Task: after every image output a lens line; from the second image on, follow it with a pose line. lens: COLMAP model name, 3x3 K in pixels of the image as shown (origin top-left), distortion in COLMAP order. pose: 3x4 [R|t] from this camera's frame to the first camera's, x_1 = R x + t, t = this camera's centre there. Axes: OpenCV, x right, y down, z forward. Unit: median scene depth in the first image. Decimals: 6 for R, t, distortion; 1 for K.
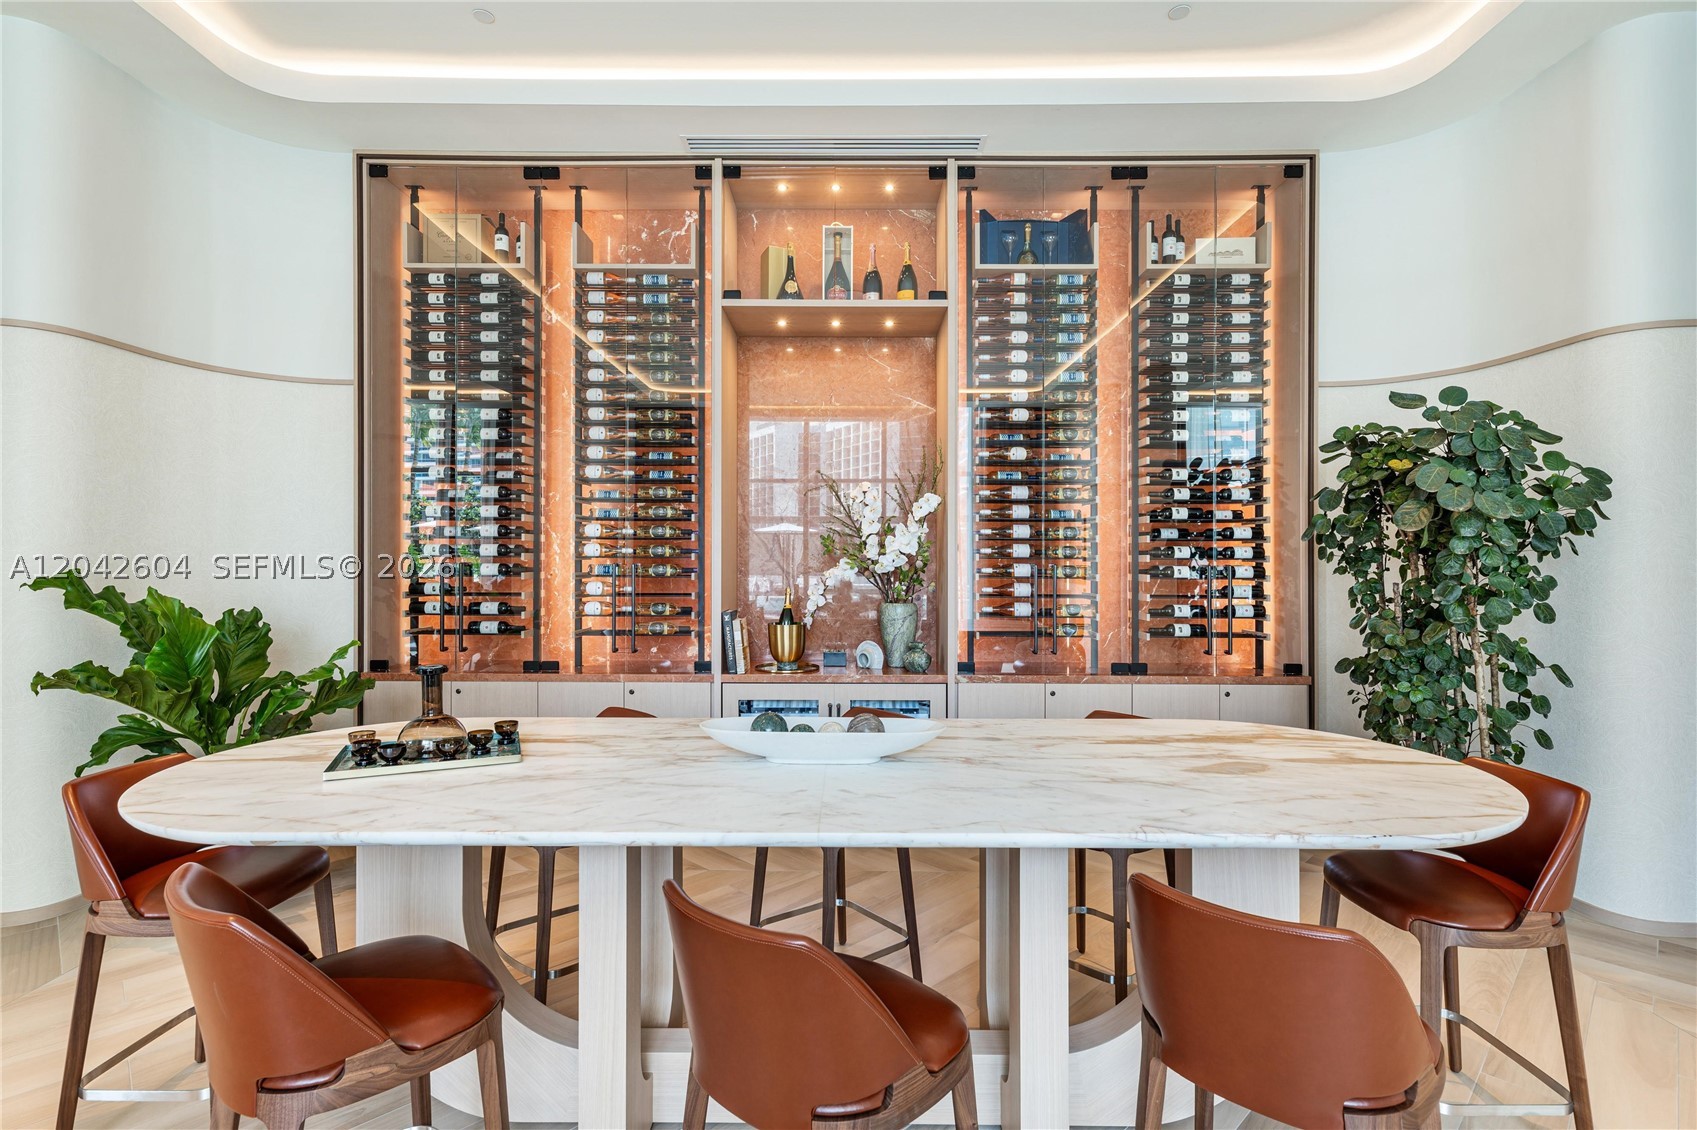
lens RADIAL K [[805.6, 0, 848.0], [0, 805.6, 557.6], [0, 0, 1]] dist [0.006101, 0.000830]
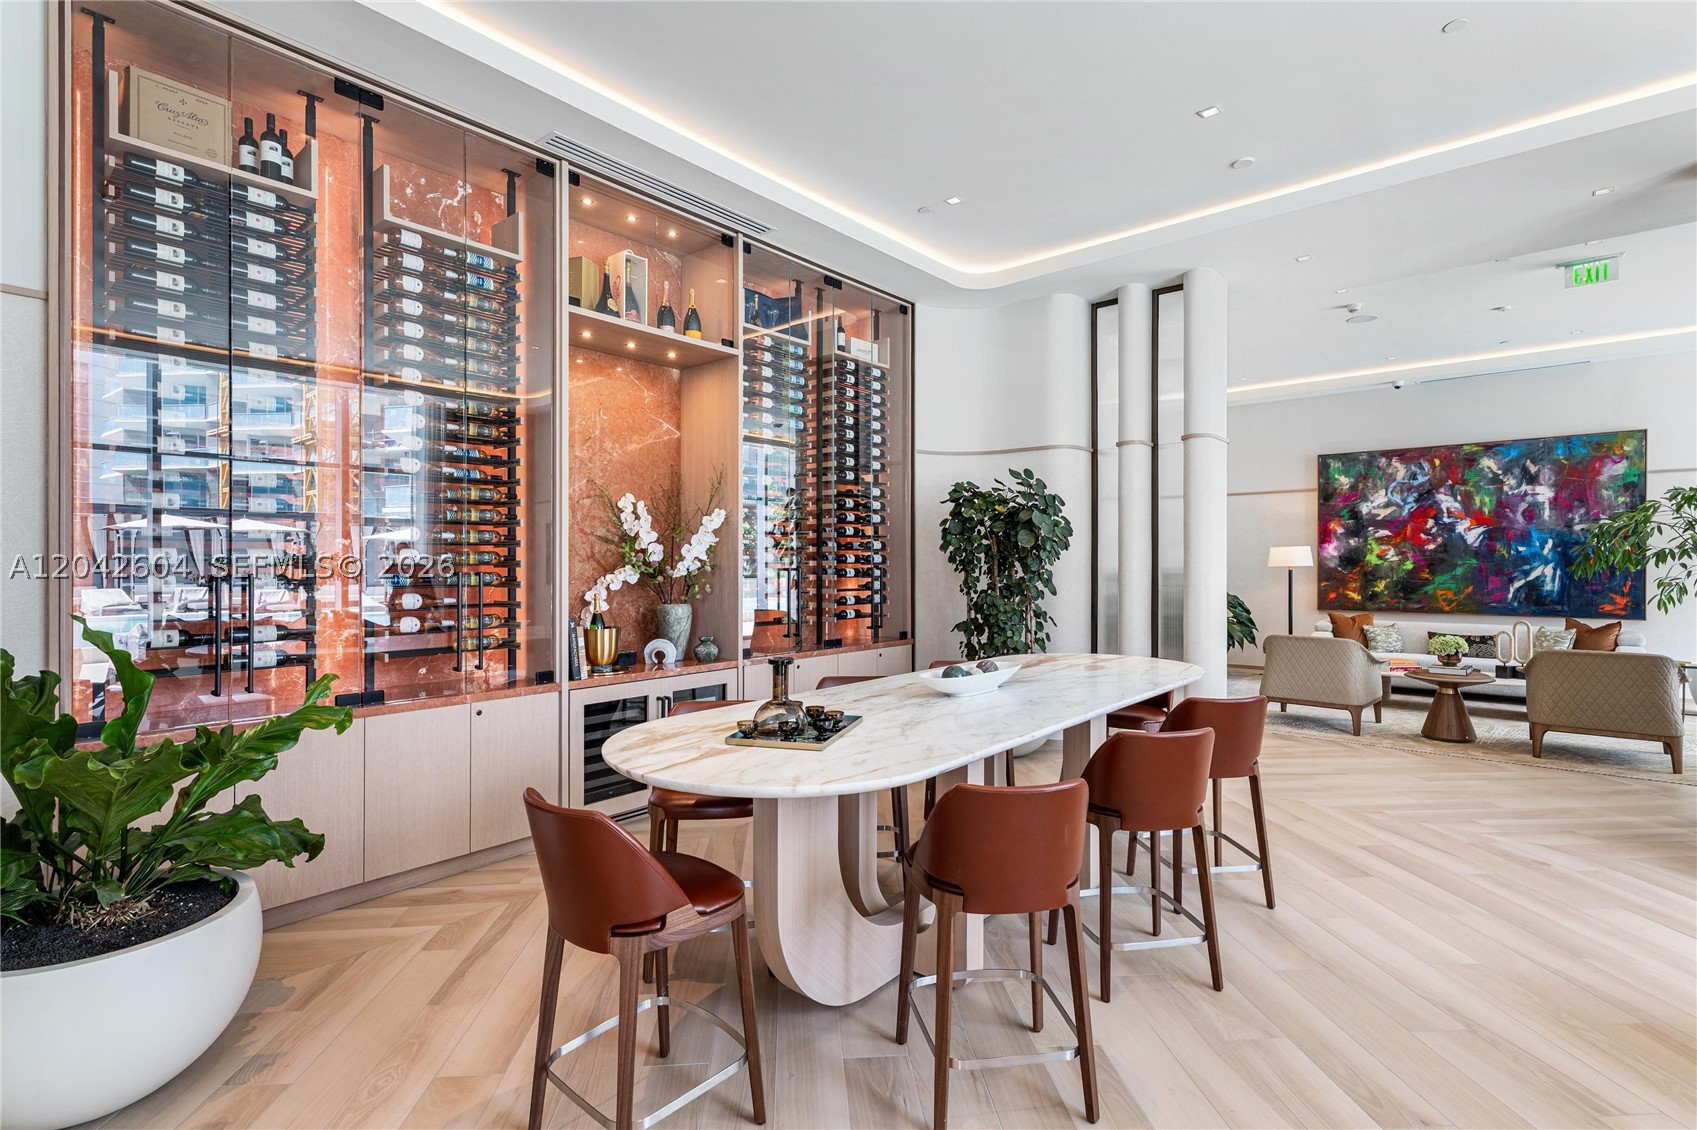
lens RADIAL K [[805.6, 0, 842.8], [0, 805.6, 561.7], [0, 0, 1]] dist [0.006101, 0.000830]
pose [[0.644539, -0.006244, 0.764546, -0.674681], [0.003344, 0.999980, 0.005348, -0.008333], [-0.764564, -0.000890, 0.644547, 0.099778]]
